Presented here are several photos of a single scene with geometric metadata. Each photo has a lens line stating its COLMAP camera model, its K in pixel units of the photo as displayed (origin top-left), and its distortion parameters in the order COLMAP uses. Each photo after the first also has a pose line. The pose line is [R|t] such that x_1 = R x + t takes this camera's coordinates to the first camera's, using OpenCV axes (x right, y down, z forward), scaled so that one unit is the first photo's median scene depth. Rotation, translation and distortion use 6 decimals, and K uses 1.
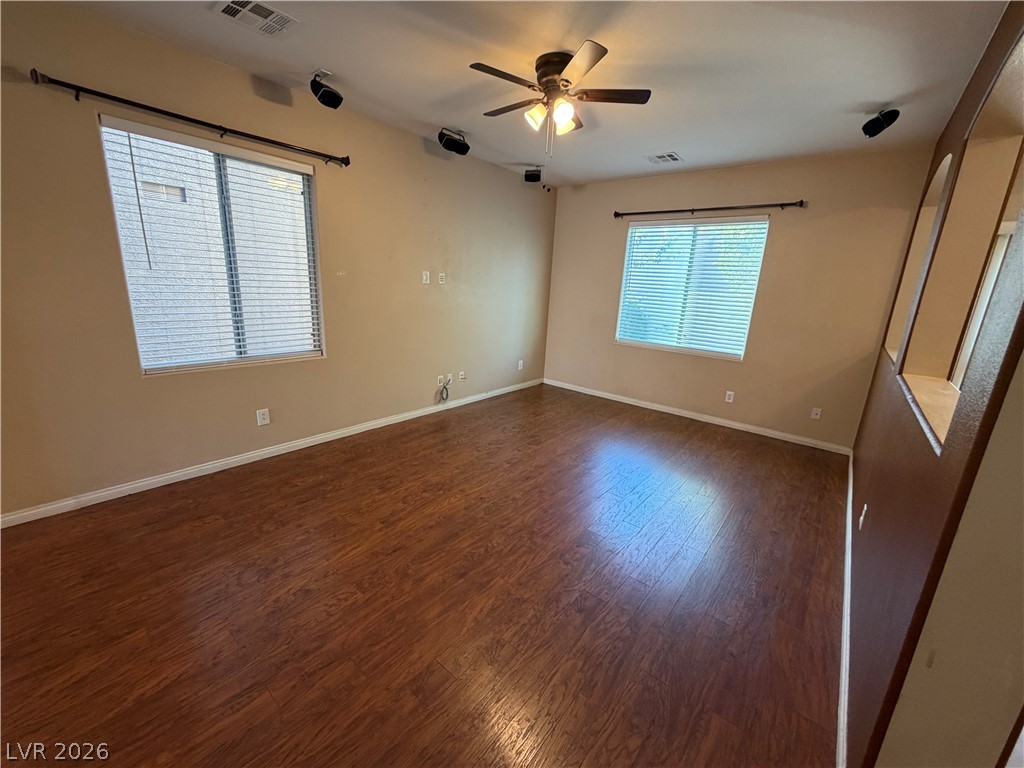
lens RADIAL K [[408.5, 0, 510.8], [0, 408.5, 382.9], [0, 0, 1]] dist [0.000223, 0.000377]
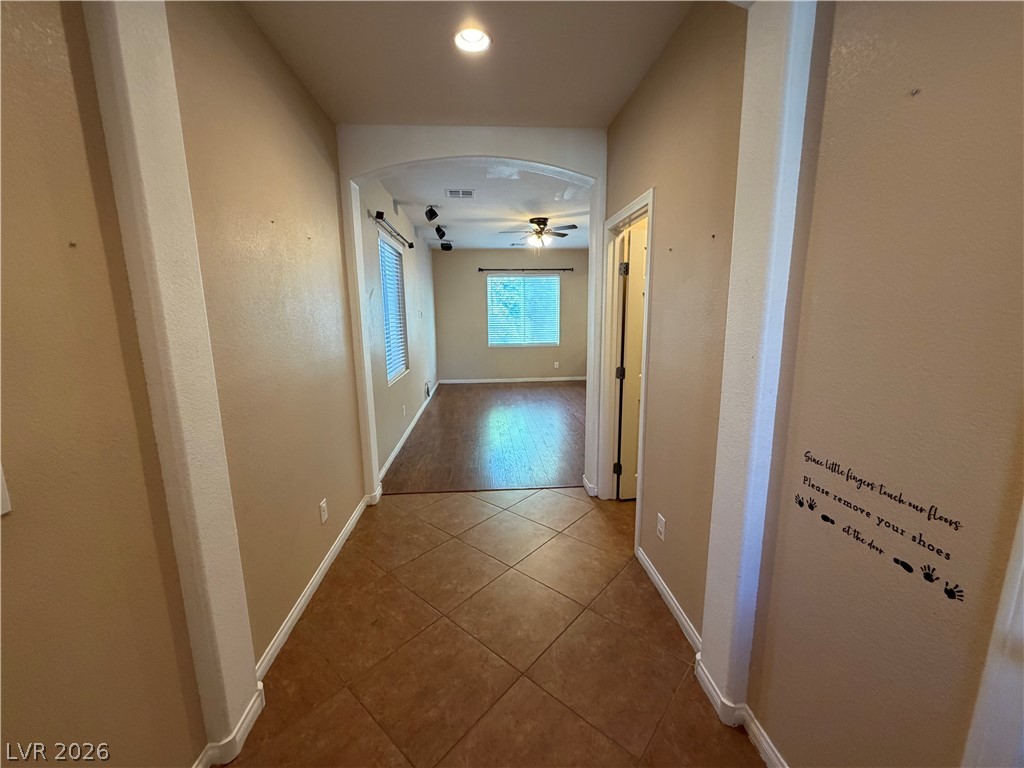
lens RADIAL K [[408.5, 0, 511.7], [0, 408.5, 385.7], [0, 0, 1]] dist [0.000223, 0.000377]
pose [[0.721068, -0.184109, 0.667955, -0.943847], [0.215616, 0.975807, 0.036201, 0.013277], [-0.658461, 0.117918, 0.743320, -0.283733]]
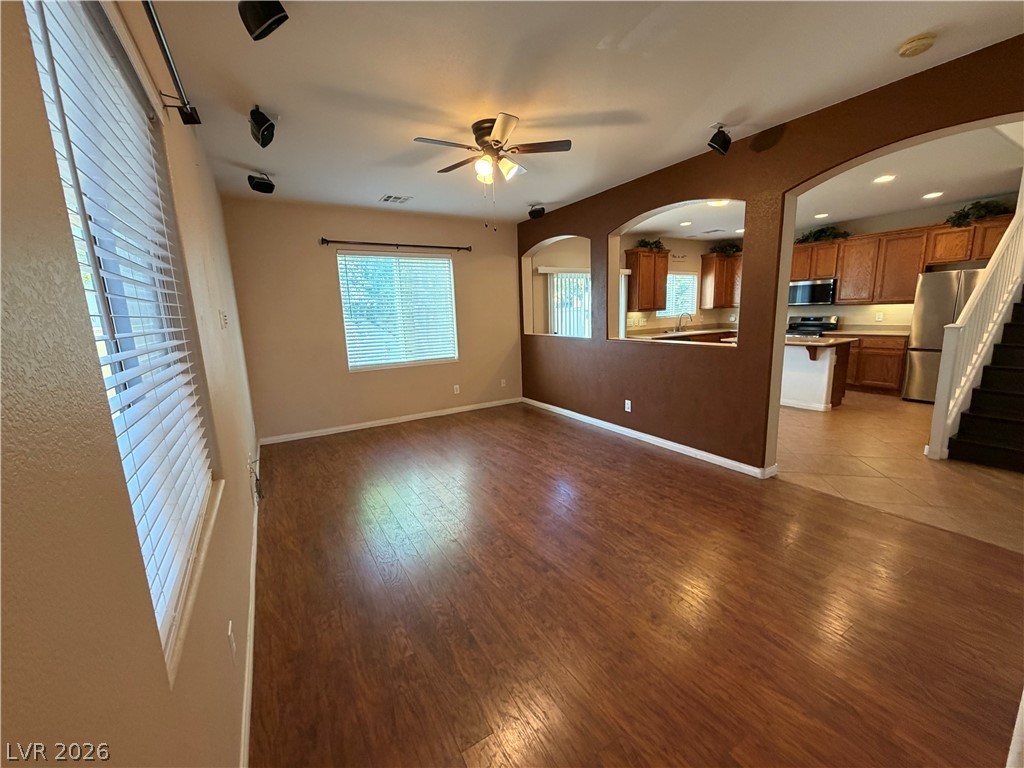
lens RADIAL K [[408.5, 0, 509.6], [0, 408.5, 382.1], [0, 0, 1]] dist [0.000223, 0.000377]
pose [[0.331180, -0.225262, 0.916284, -0.618856], [0.277791, 0.951324, 0.133472, -0.119474], [-0.901750, 0.210332, 0.377635, 0.360583]]
